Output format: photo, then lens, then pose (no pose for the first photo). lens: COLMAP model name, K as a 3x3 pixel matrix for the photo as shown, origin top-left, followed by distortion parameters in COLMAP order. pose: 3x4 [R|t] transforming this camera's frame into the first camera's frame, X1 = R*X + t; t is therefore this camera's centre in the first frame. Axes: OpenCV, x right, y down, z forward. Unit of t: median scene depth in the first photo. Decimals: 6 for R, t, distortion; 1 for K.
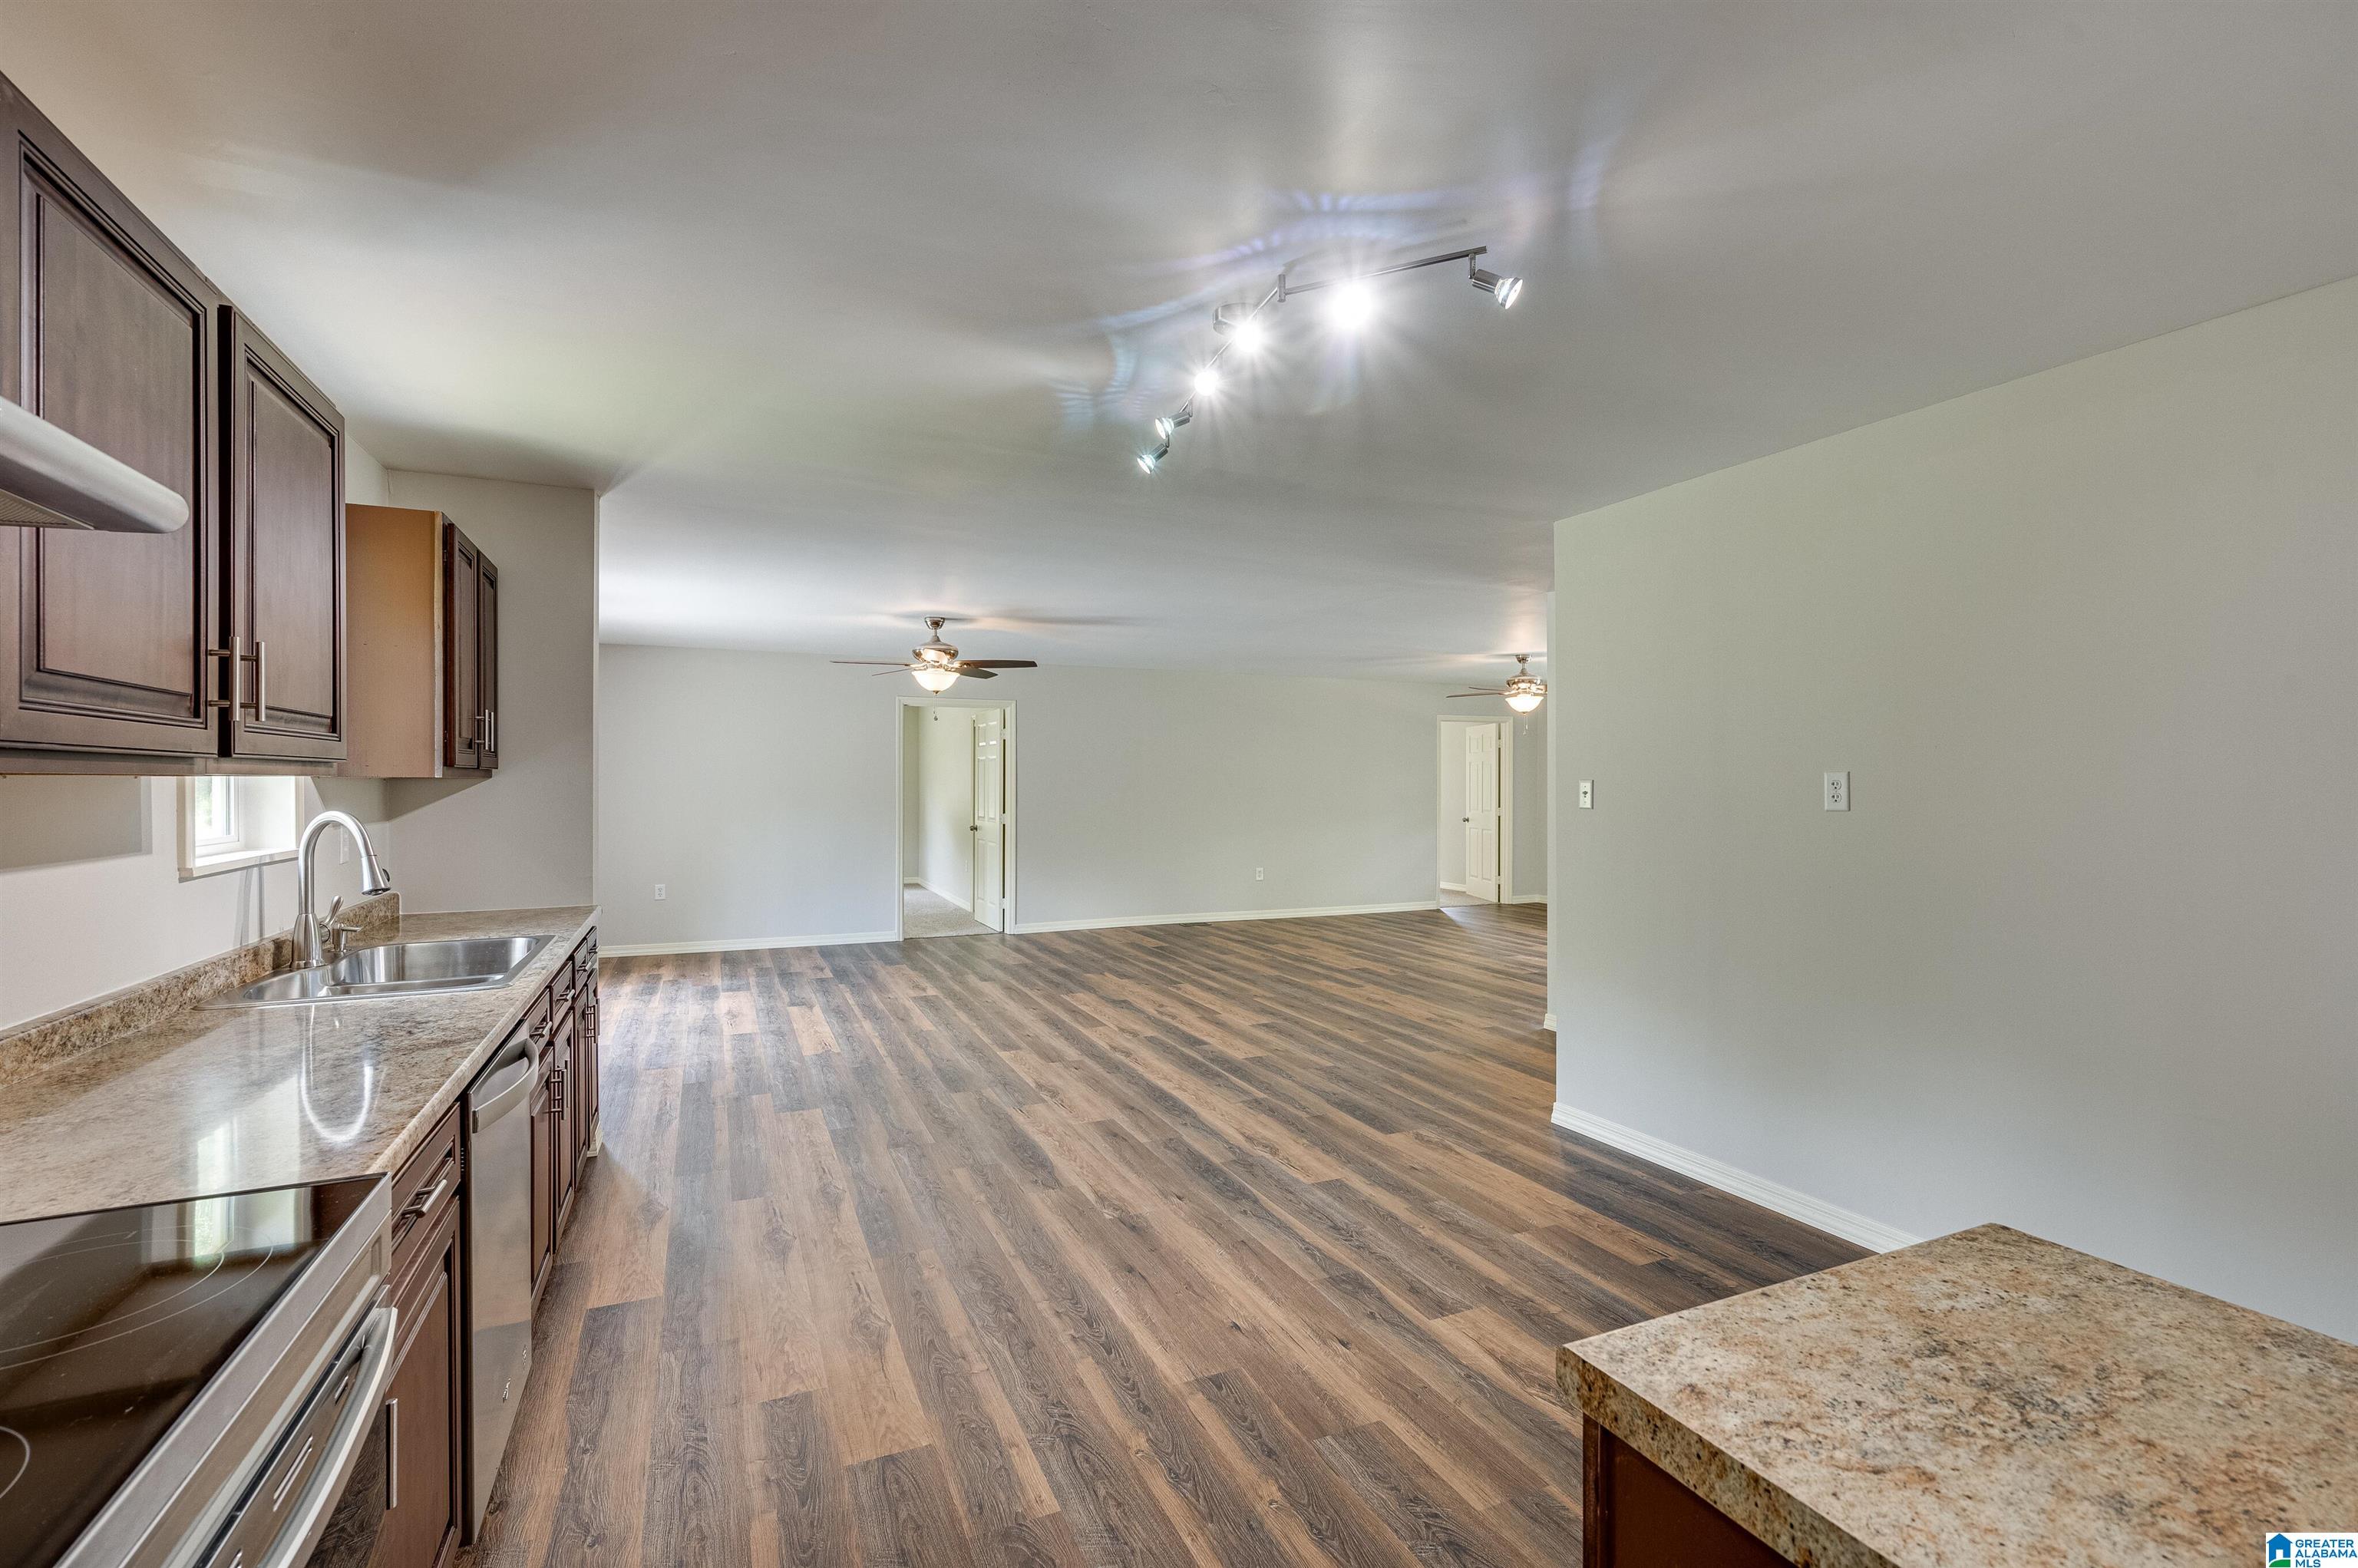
lens RADIAL K [[1043.5, 0, 1182.4], [0, 1043.5, 784.9], [0, 0, 1]] dist [0.001451, -0.000229]
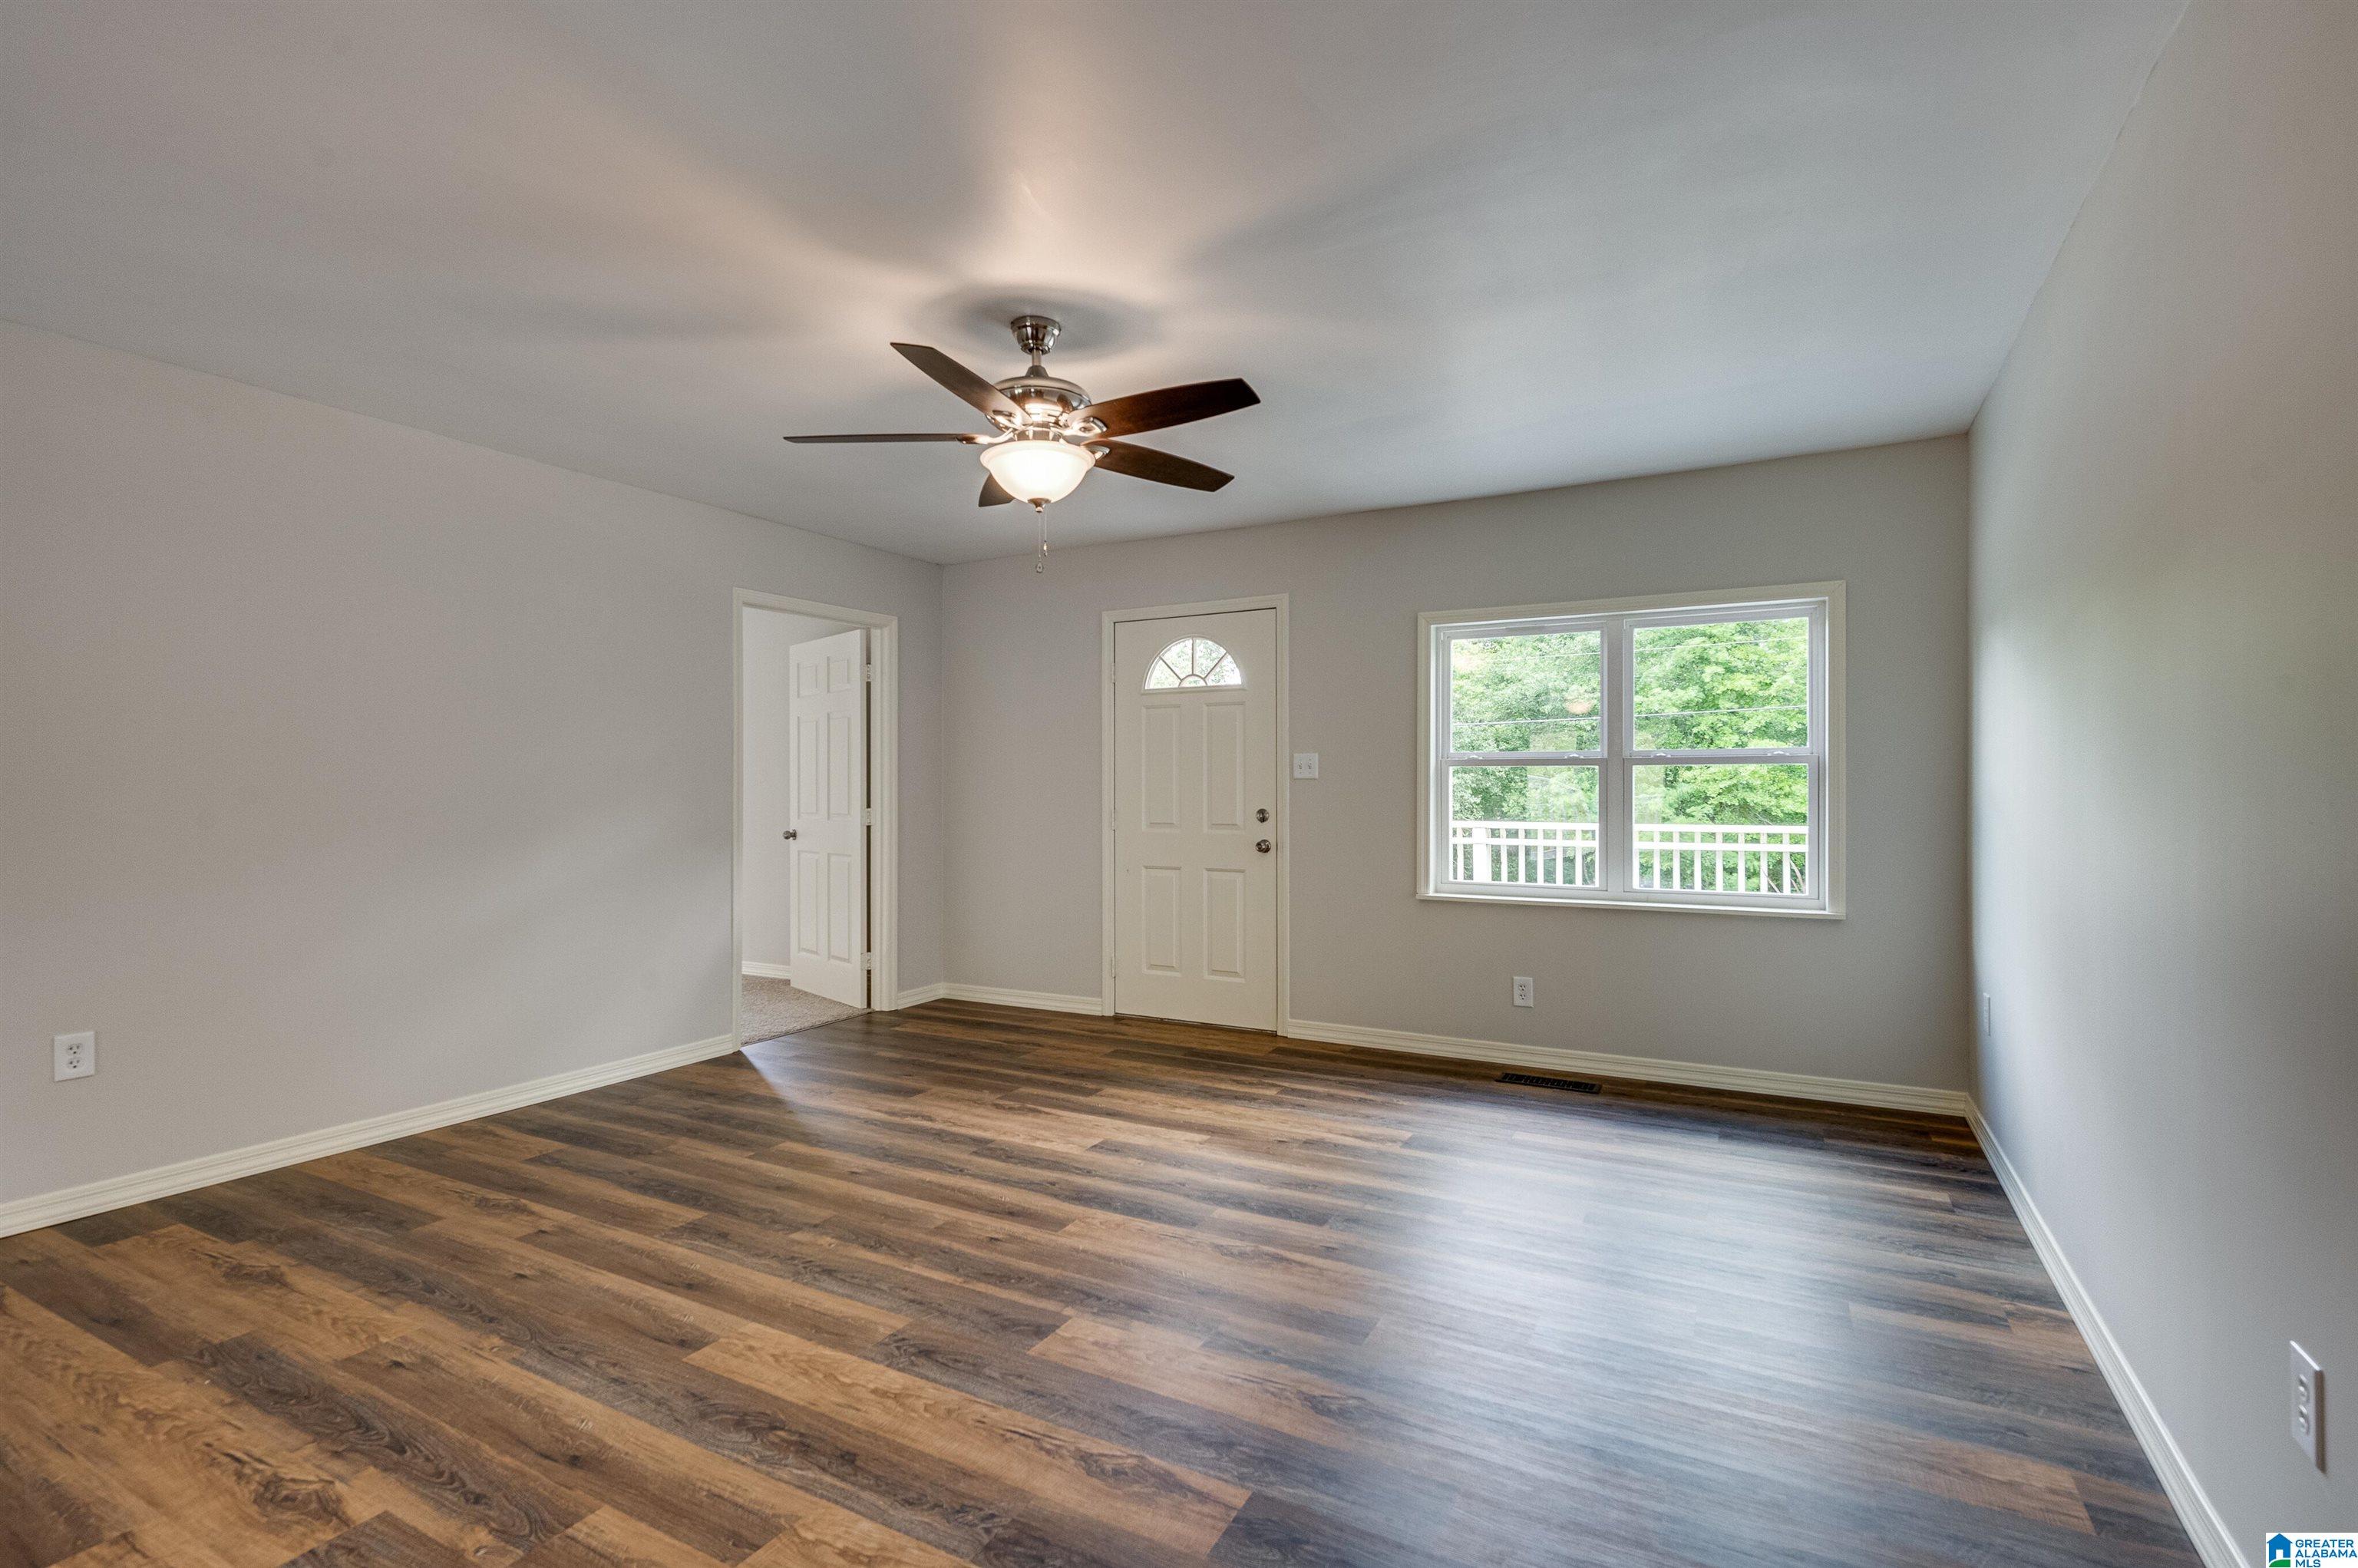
lens RADIAL K [[1111.1, 0, 1219.6], [0, 1111.1, 778.3], [0, 0, 1]] dist [-0.005289, 0.000514]
pose [[0.782545, 0.001038, 0.622593, 0.497331], [0.005469, 0.999949, -0.008541, 0.058690], [-0.622569, 0.010089, 0.782500, 2.205466]]
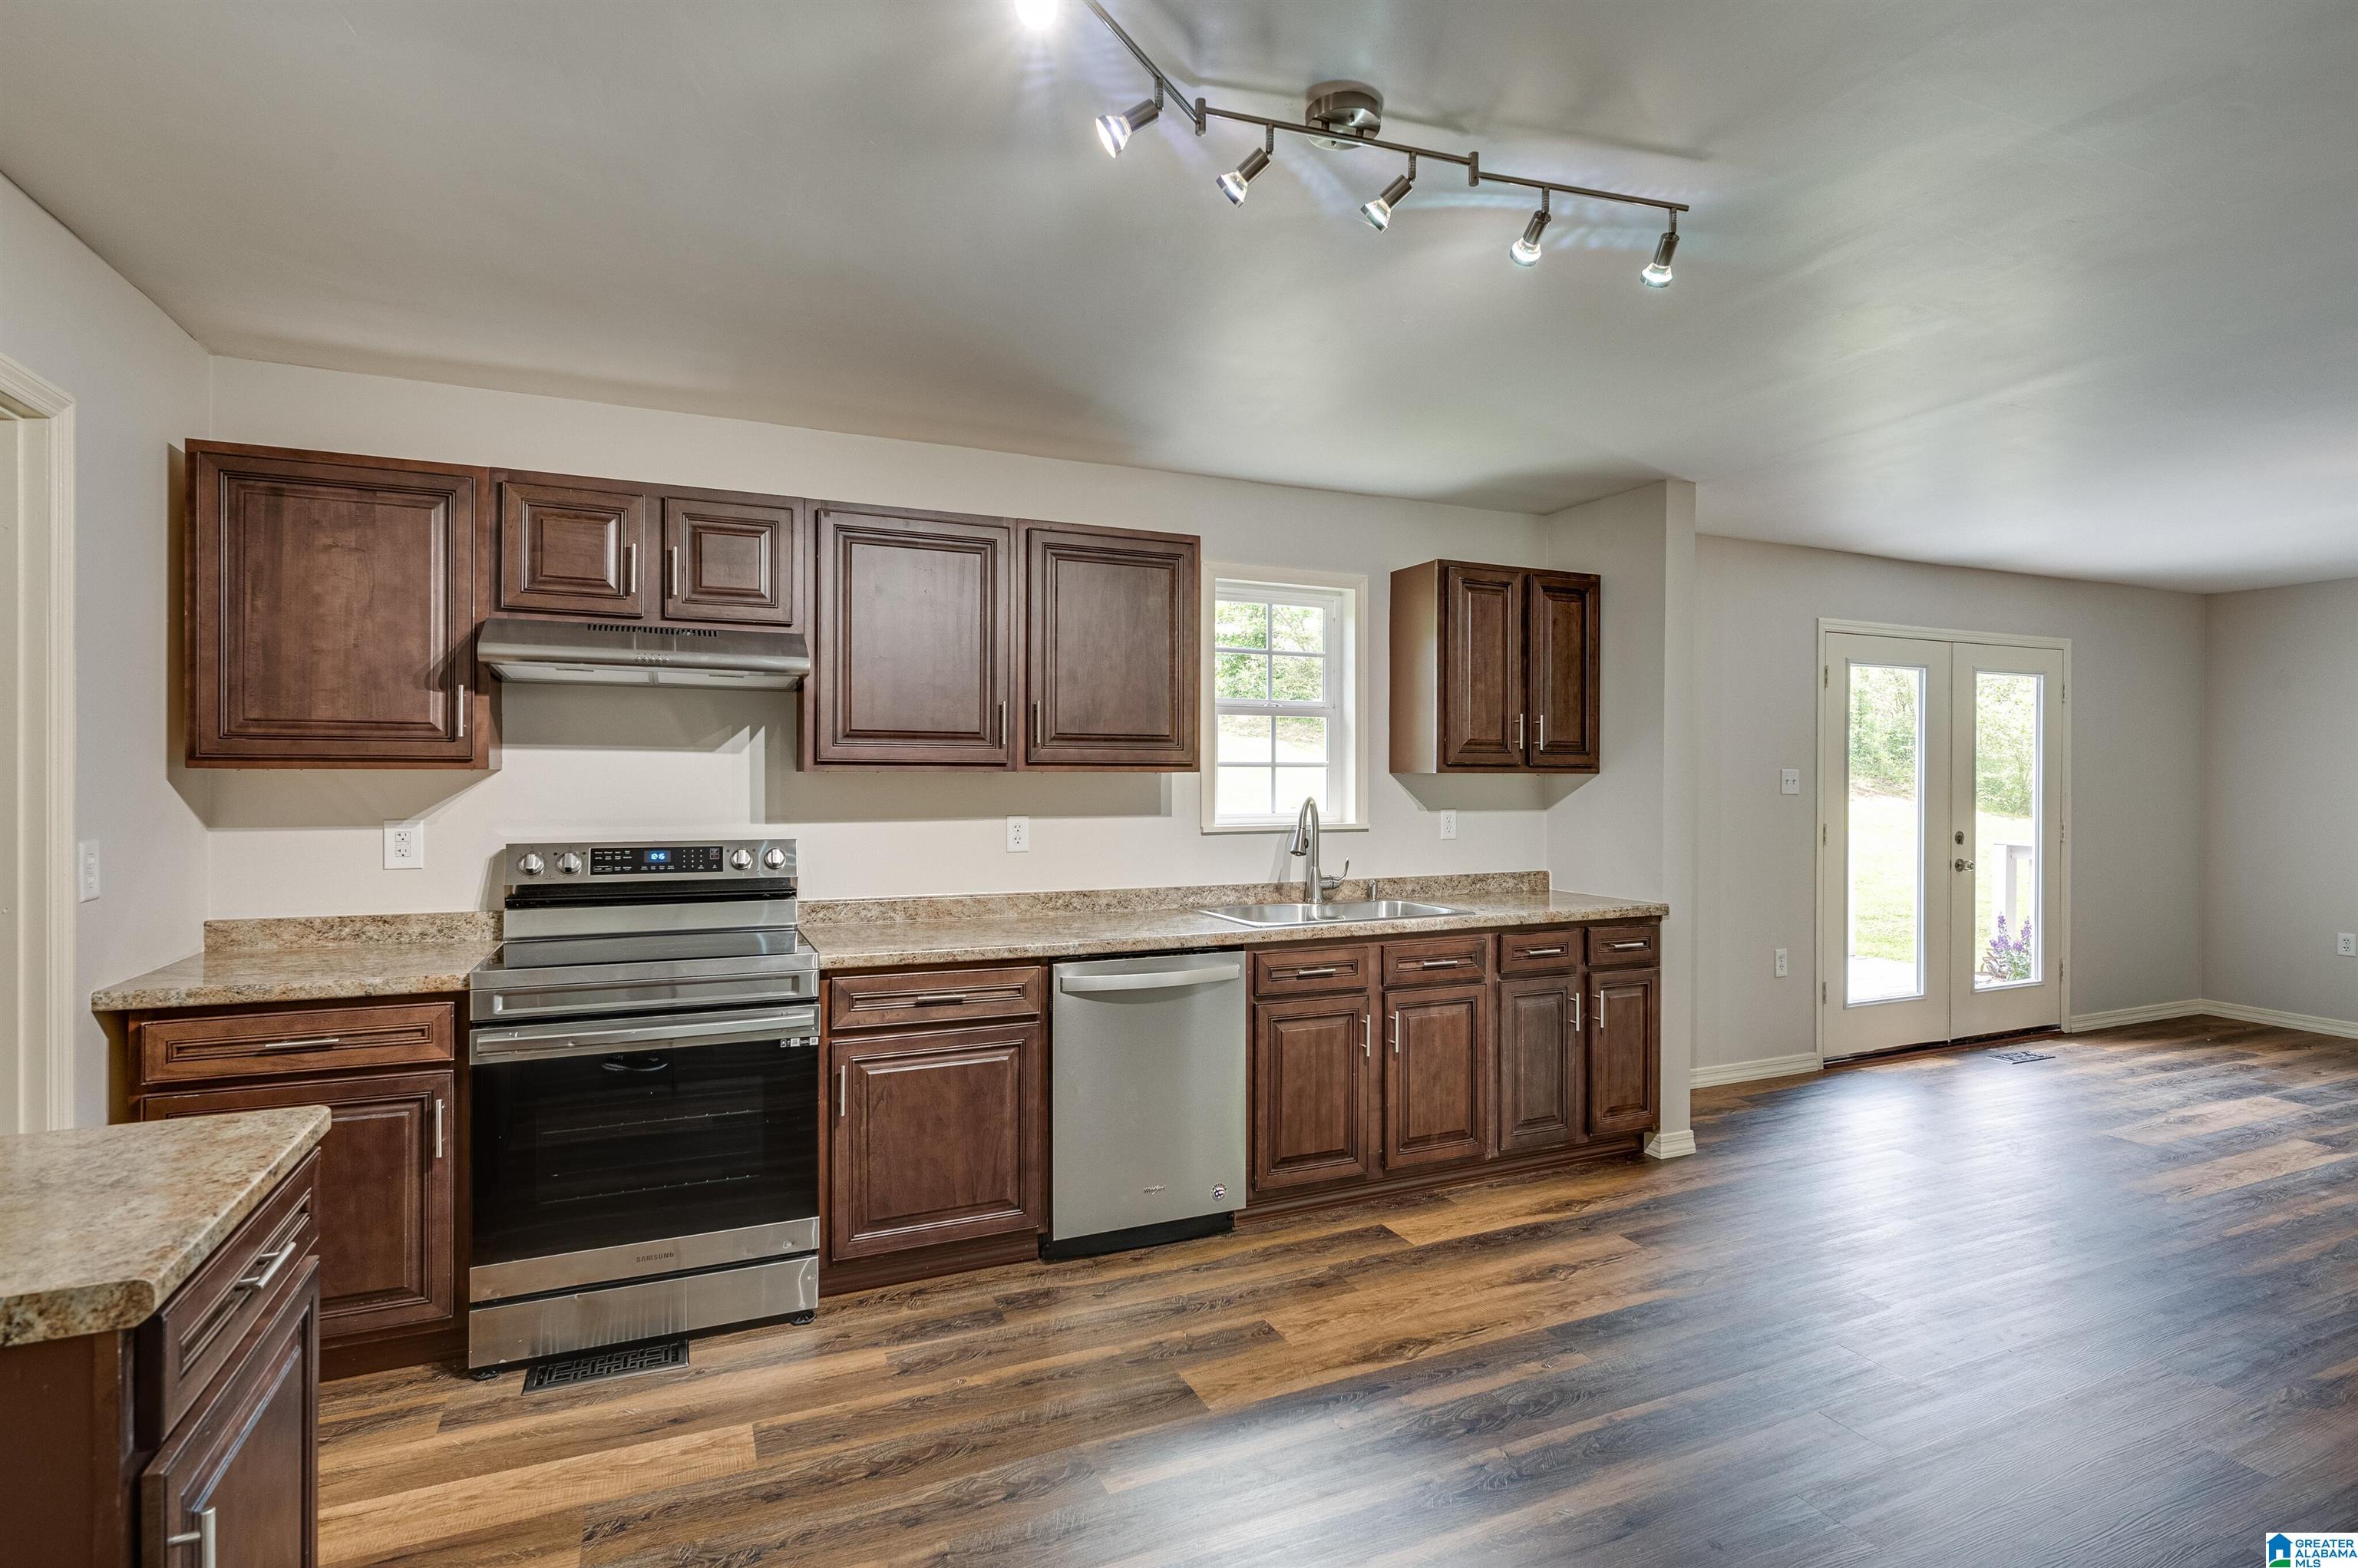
lens RADIAL K [[1146.6, 0, 1187.6], [0, 1146.6, 782.0], [0, 0, 1]] dist [0.000855, 0.000069]
pose [[-0.002214, 0.004353, -0.999988, 0.693567], [-0.005941, 0.999973, 0.004366, -0.001090], [0.999980, 0.005950, -0.002188, 0.750144]]
